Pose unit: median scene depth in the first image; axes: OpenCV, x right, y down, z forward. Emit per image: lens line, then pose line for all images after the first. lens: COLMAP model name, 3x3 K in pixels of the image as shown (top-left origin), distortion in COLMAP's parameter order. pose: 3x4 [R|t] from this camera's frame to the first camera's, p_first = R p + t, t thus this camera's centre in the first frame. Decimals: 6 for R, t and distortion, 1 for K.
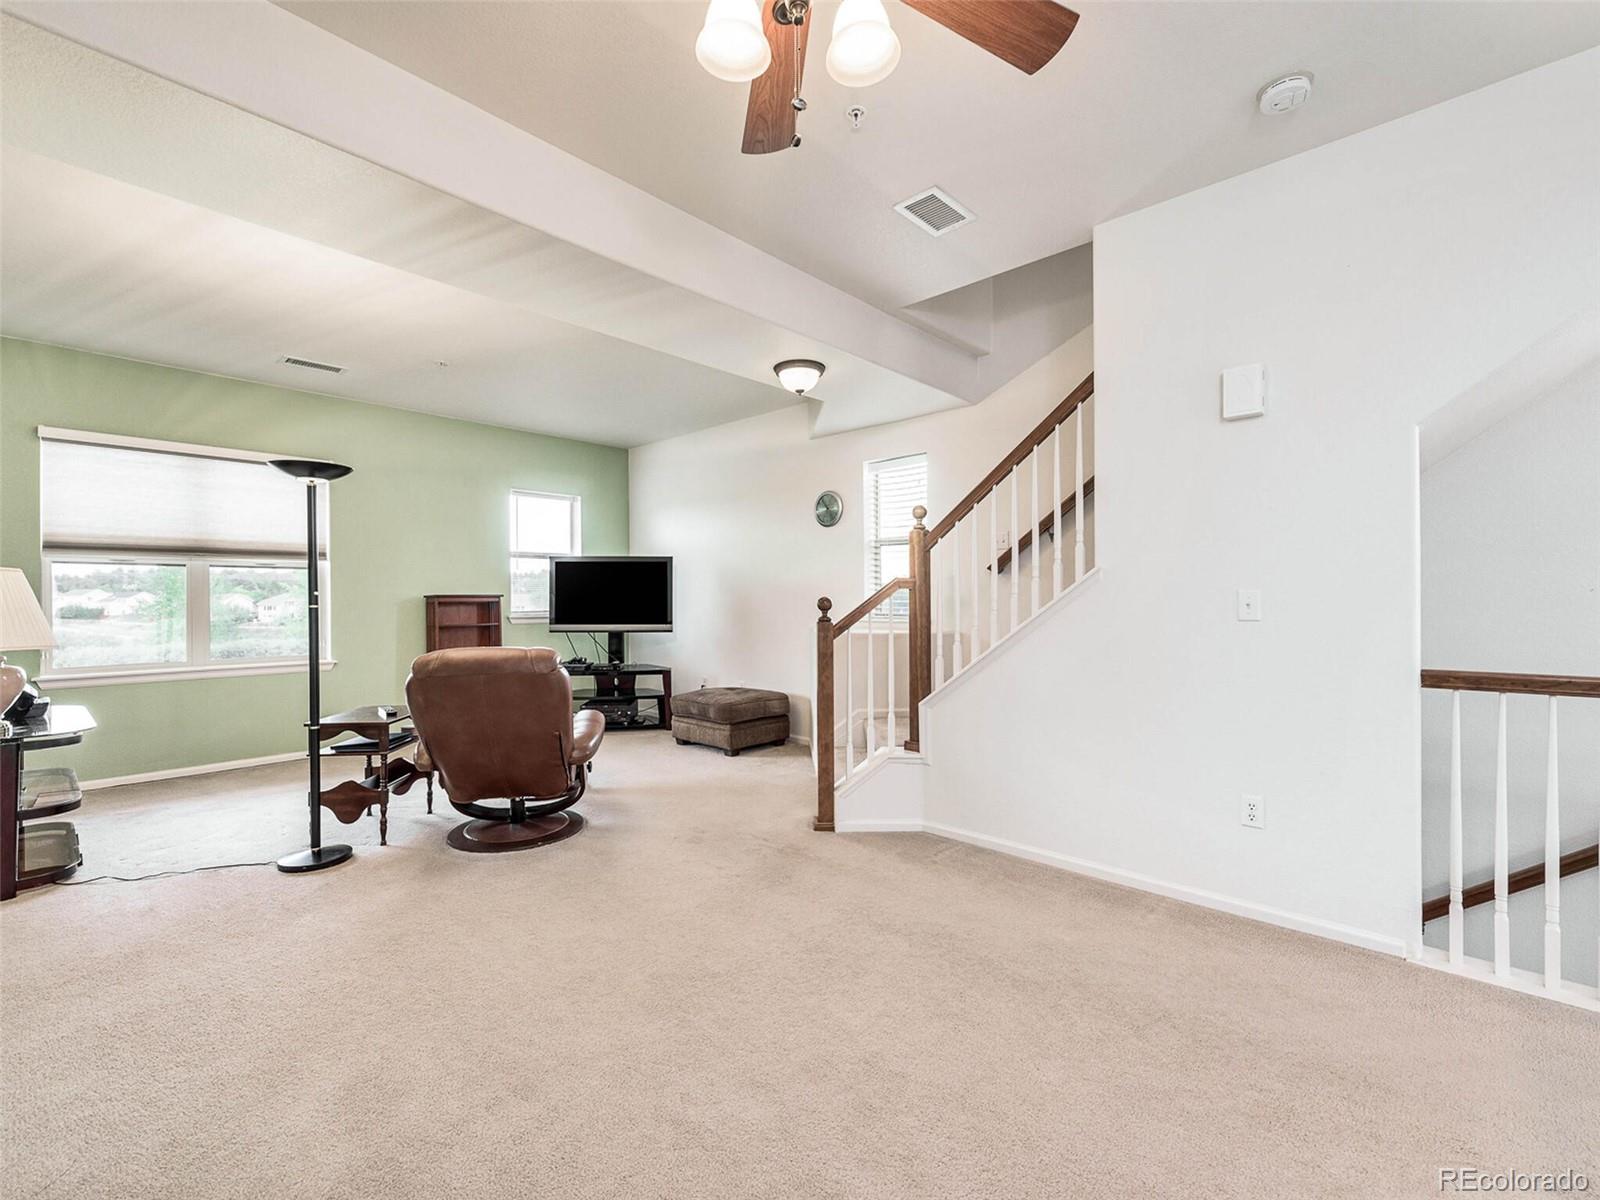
lens RADIAL K [[715.1, 0, 802.3], [0, 715.1, 607.9], [0, 0, 1]] dist [0.024220, -0.007824]
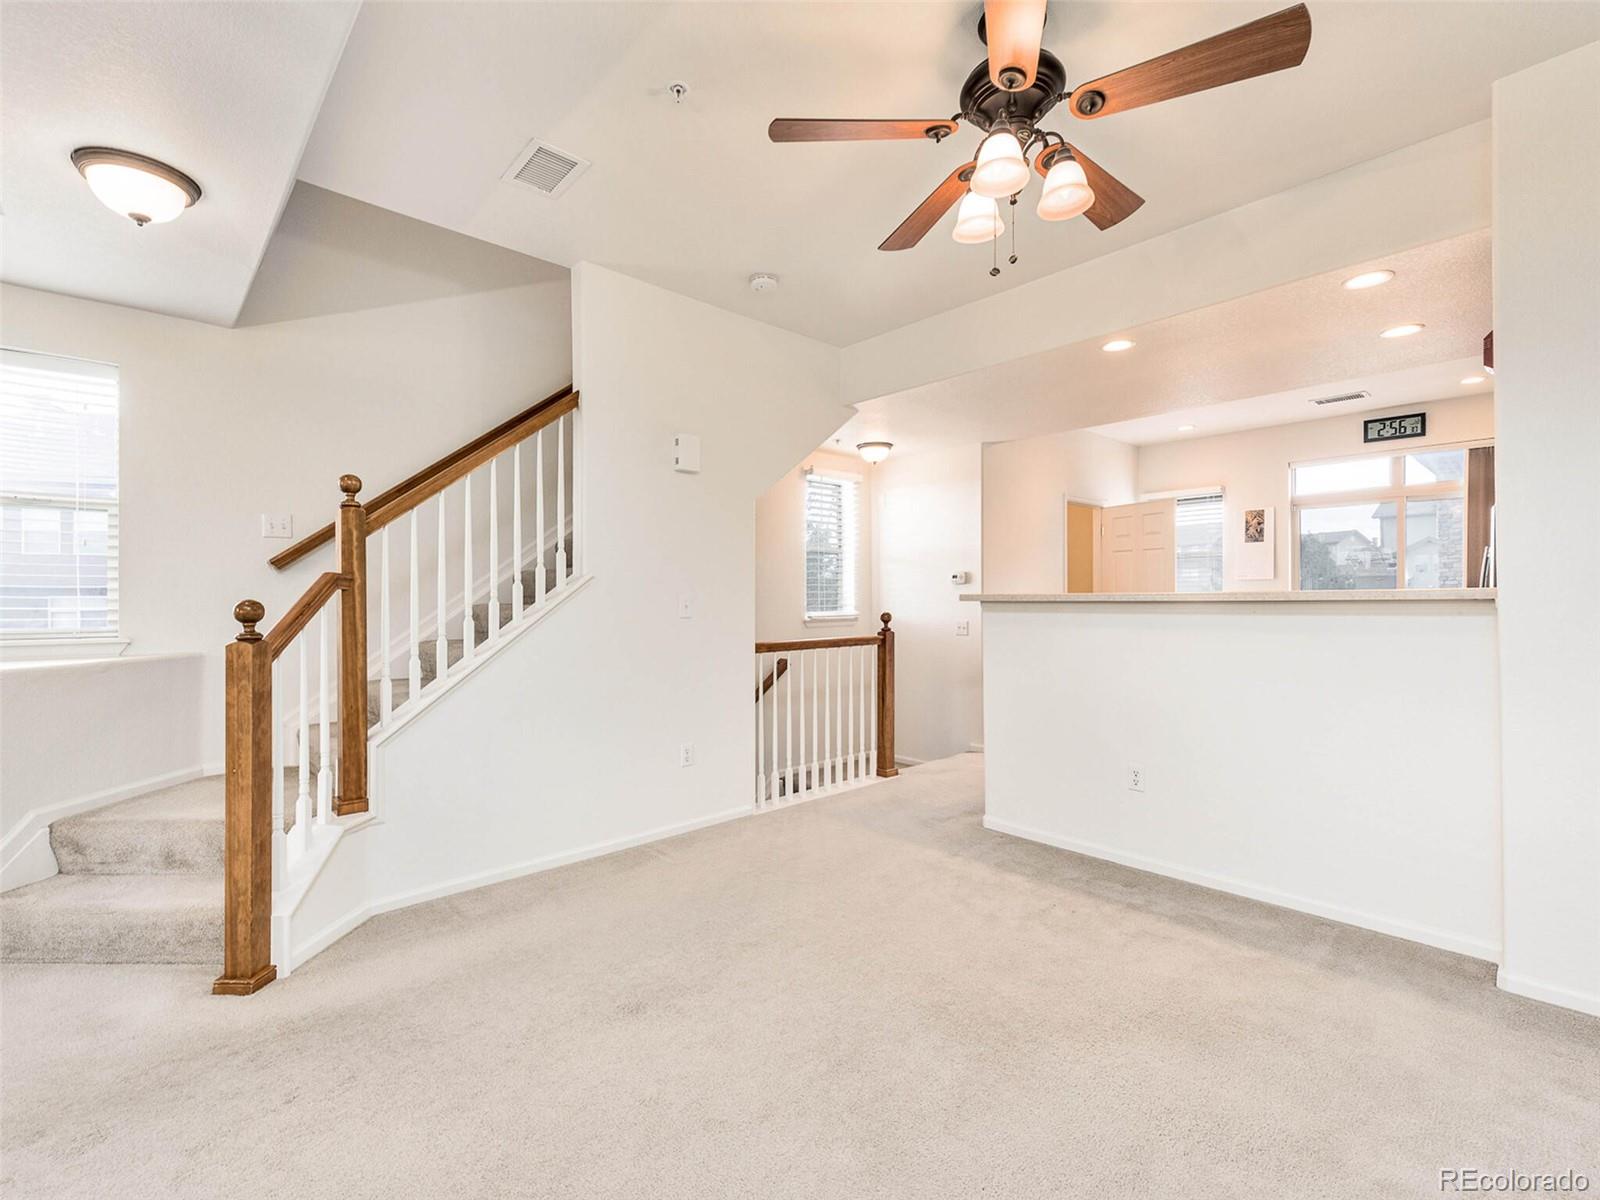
lens RADIAL K [[697.2, 0, 800.0], [0, 697.2, 600.0], [0, 0, 1]] dist [0.000013, -0.030957]
pose [[0.032959, 0.001844, 0.999455, -0.527619], [0.005849, 0.999981, -0.002038, -0.011033], [-0.999440, 0.005913, 0.032948, 0.530094]]
